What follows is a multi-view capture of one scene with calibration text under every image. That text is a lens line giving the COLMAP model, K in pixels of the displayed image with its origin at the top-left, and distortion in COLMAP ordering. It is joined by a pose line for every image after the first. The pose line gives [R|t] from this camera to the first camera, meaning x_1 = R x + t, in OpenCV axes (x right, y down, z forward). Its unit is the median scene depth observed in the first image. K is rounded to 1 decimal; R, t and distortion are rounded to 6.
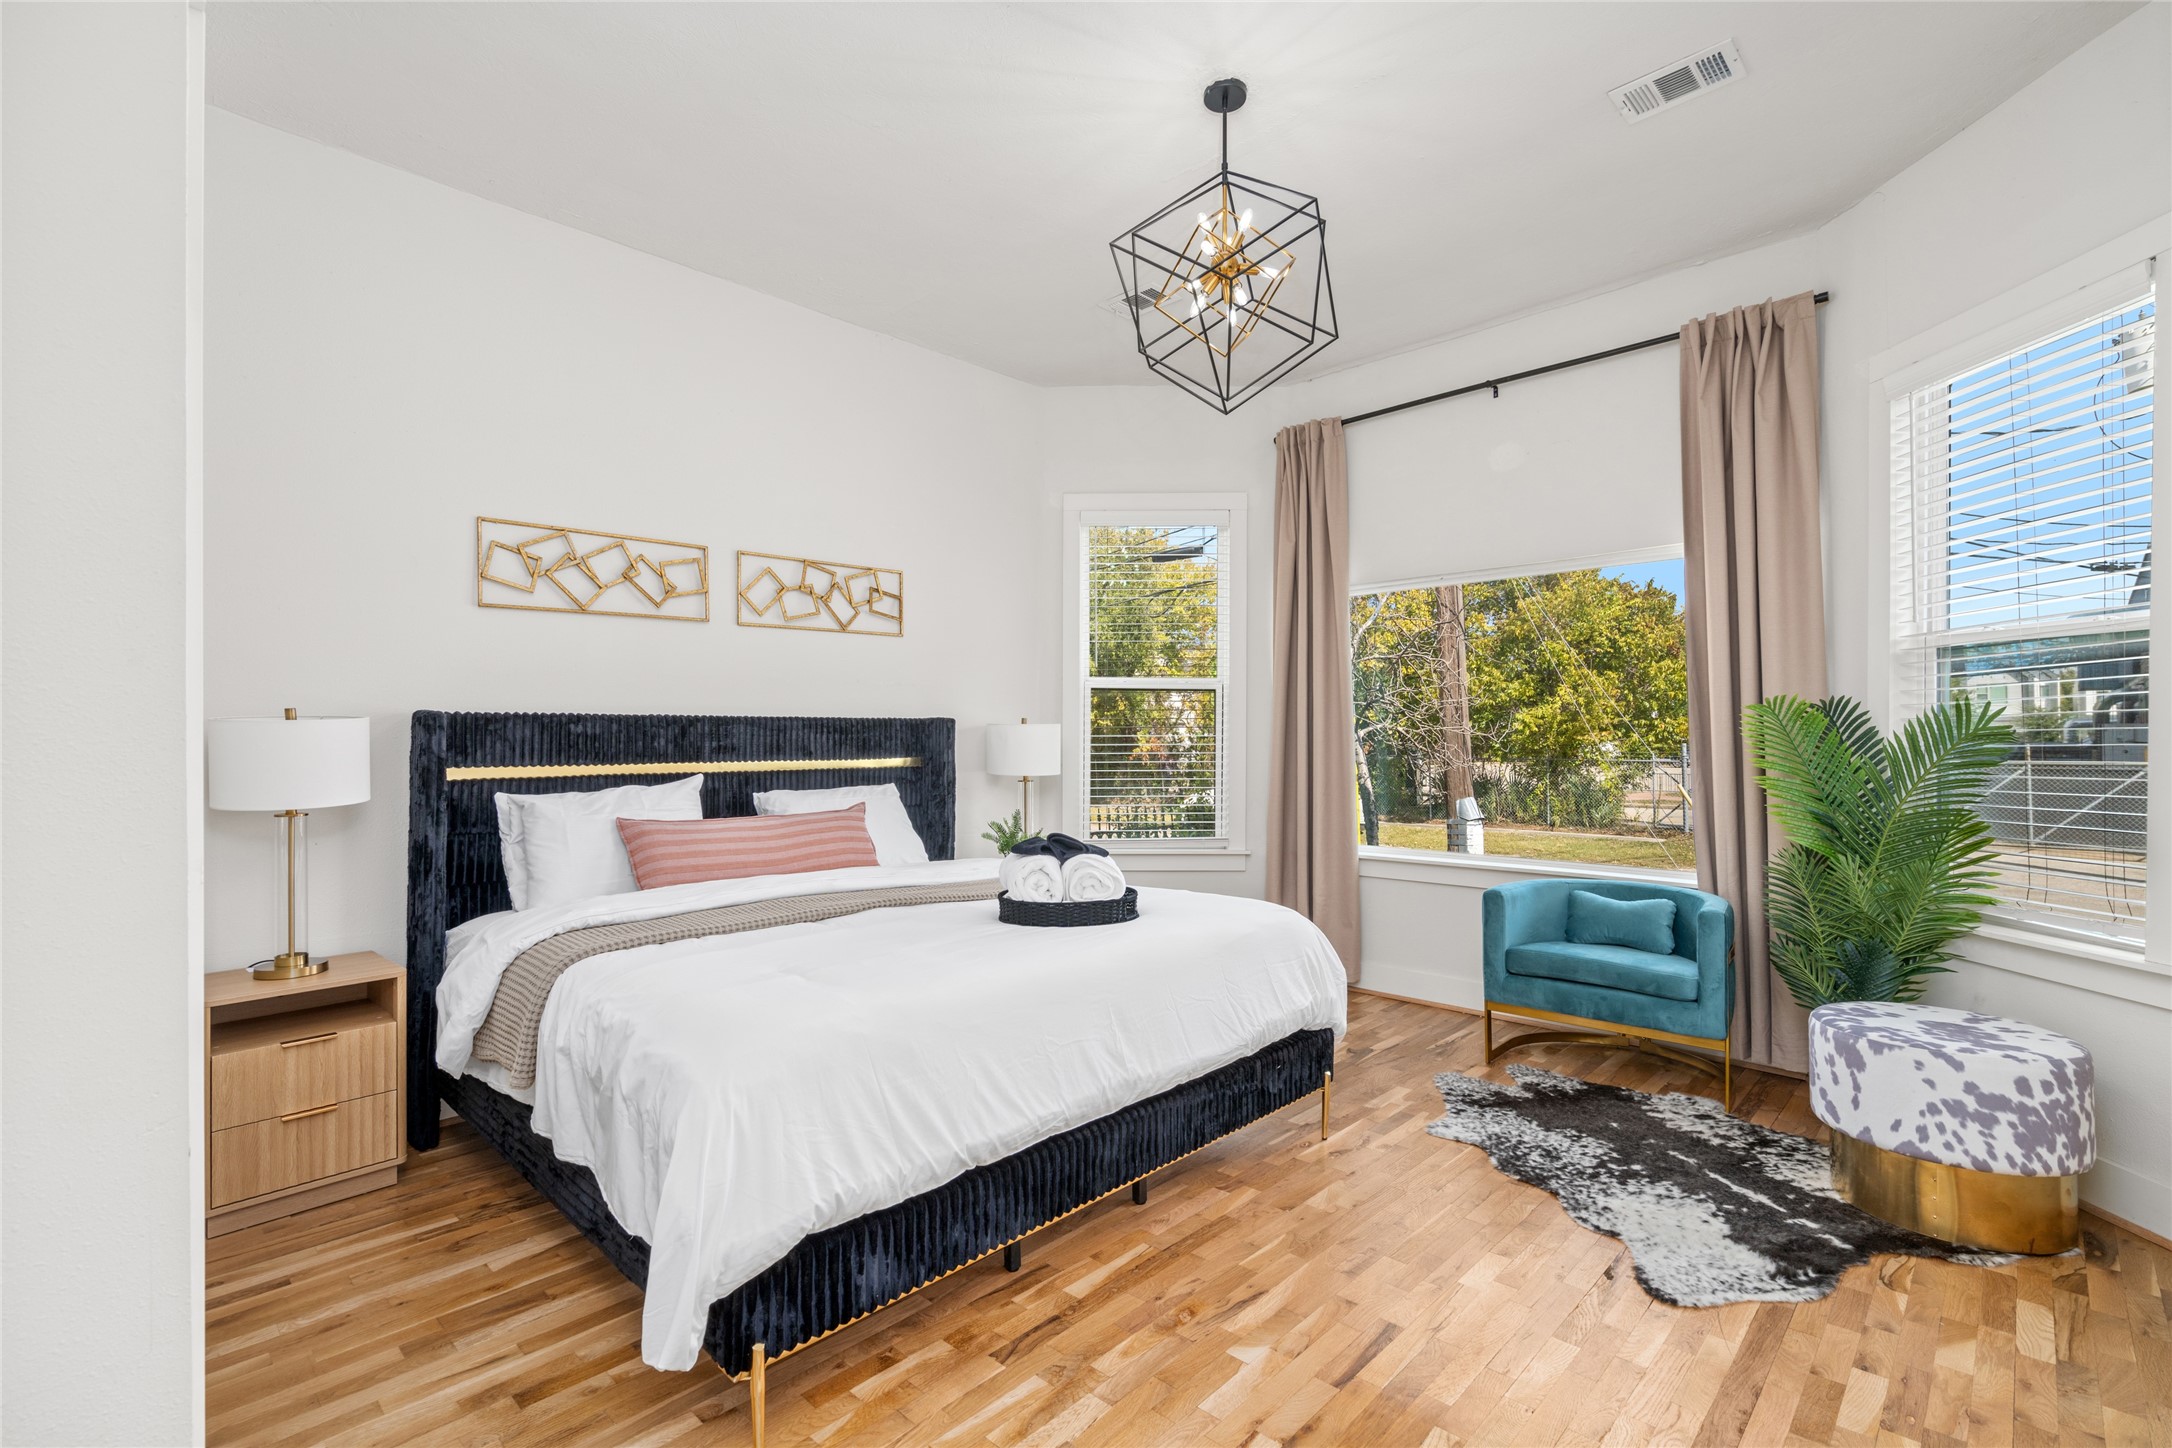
lens RADIAL K [[987.0, 0, 1078.6], [0, 987.0, 722.2], [0, 0, 1]] dist [0.000382, -0.000344]
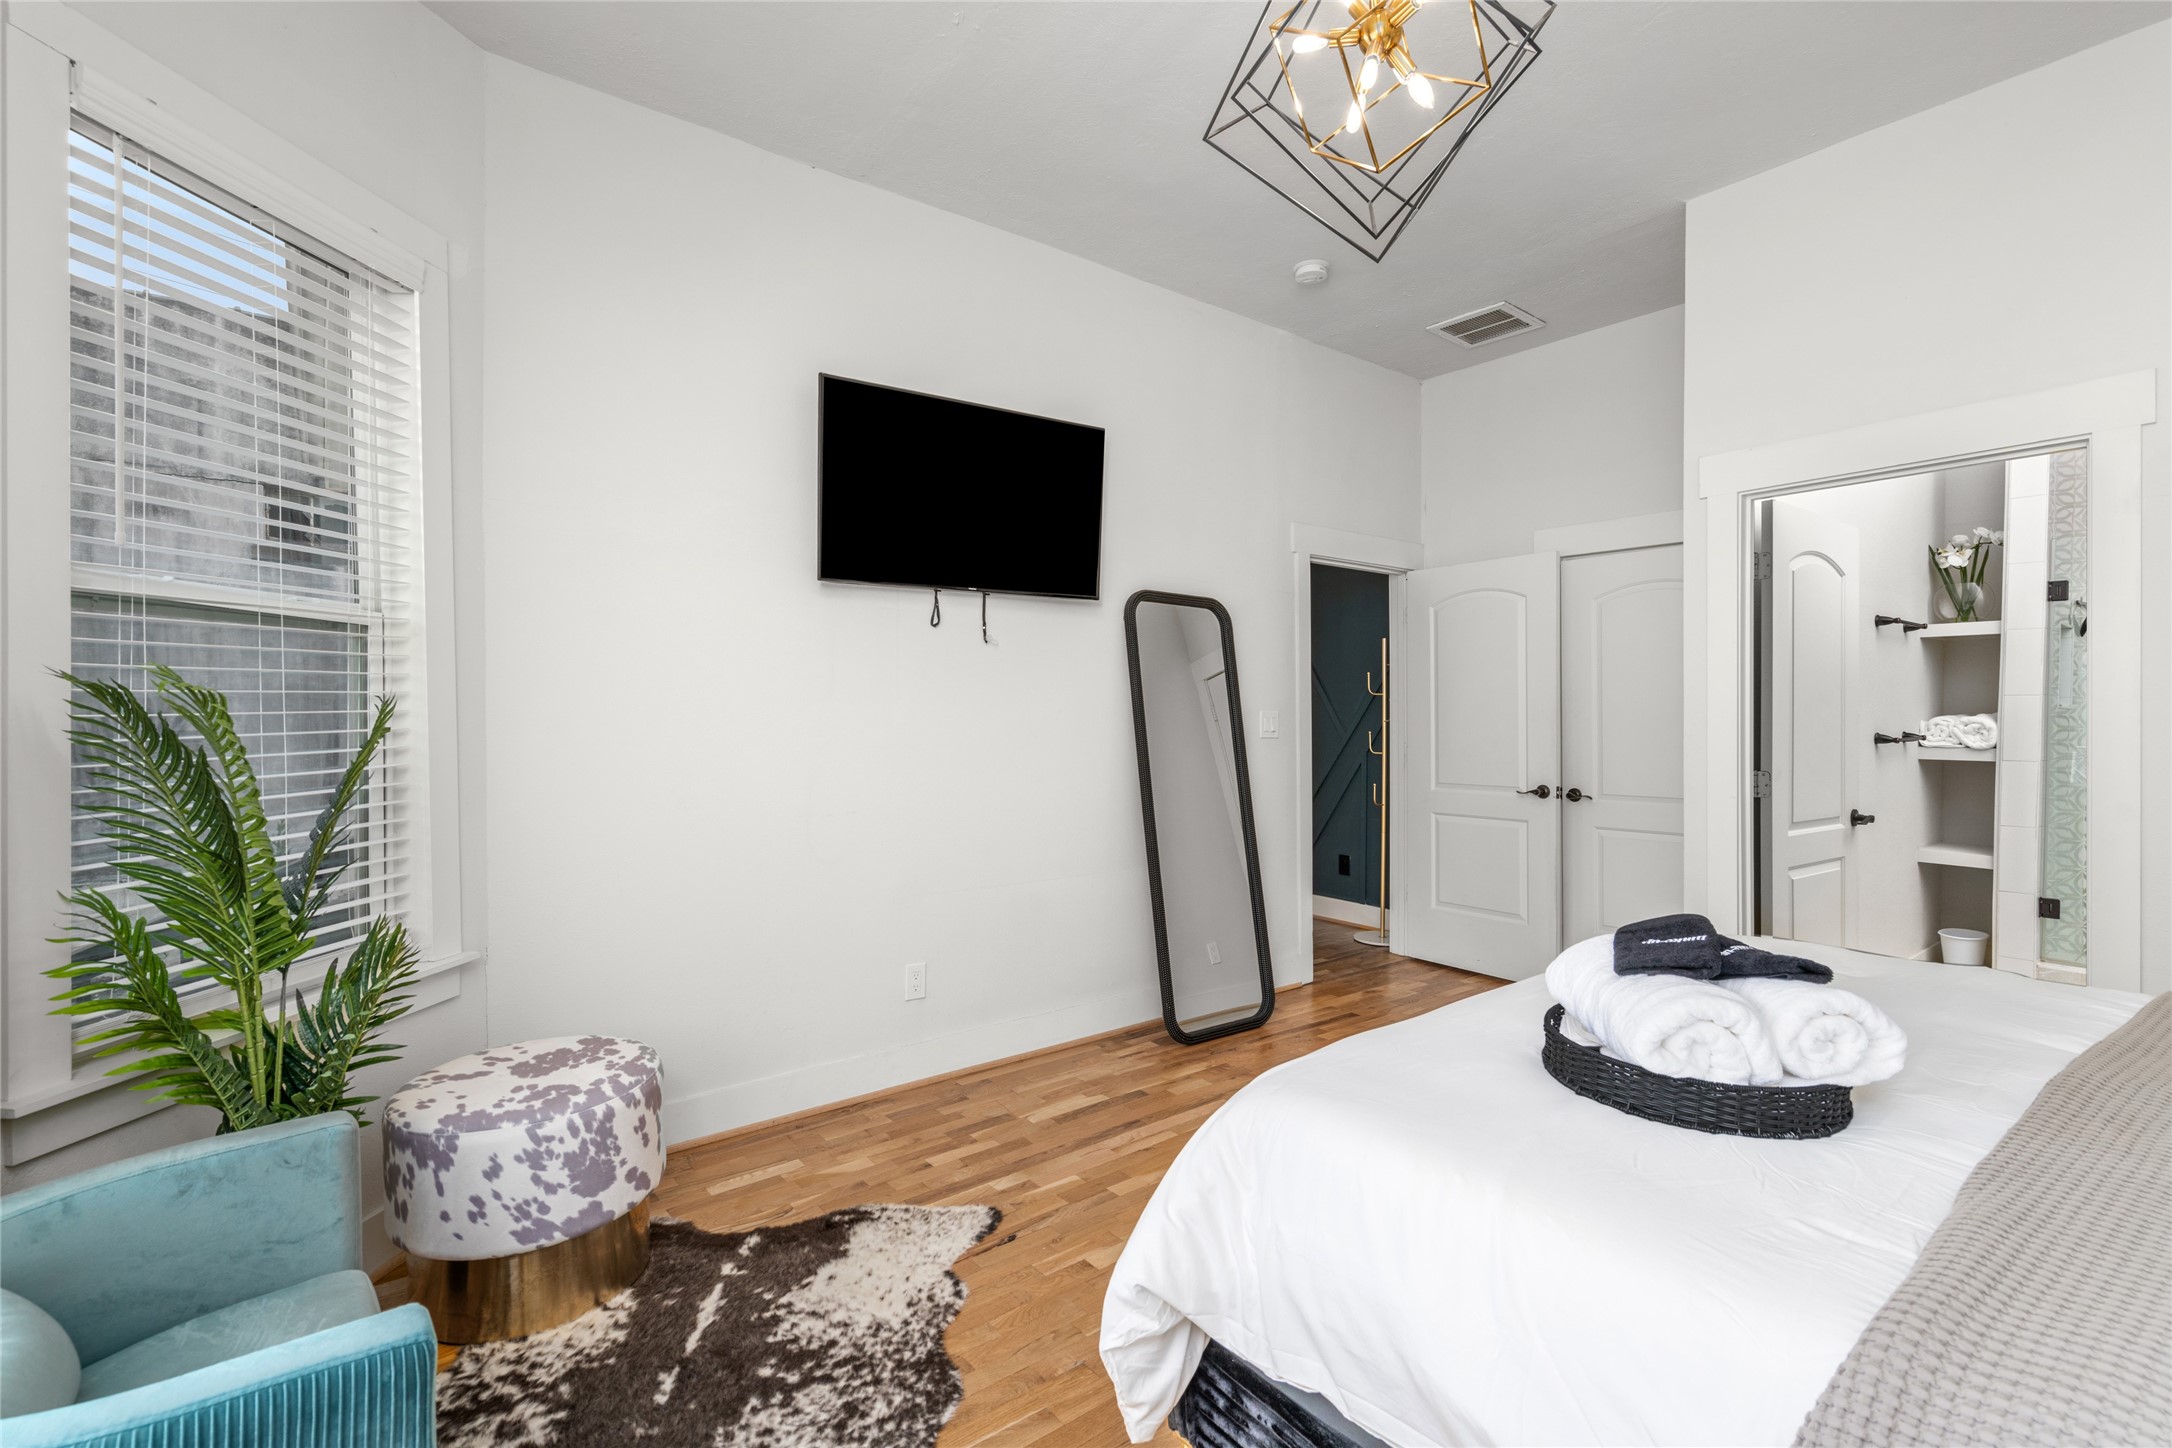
lens RADIAL K [[987.0, 0, 1078.6], [0, 987.0, 722.2], [0, 0, 1]] dist [0.000382, -0.000344]
pose [[-0.989929, 0.002020, 0.141551, 0.263153], [0.003022, 0.999972, 0.006867, -0.005019], [-0.141533, 0.007226, -0.989907, 1.718239]]
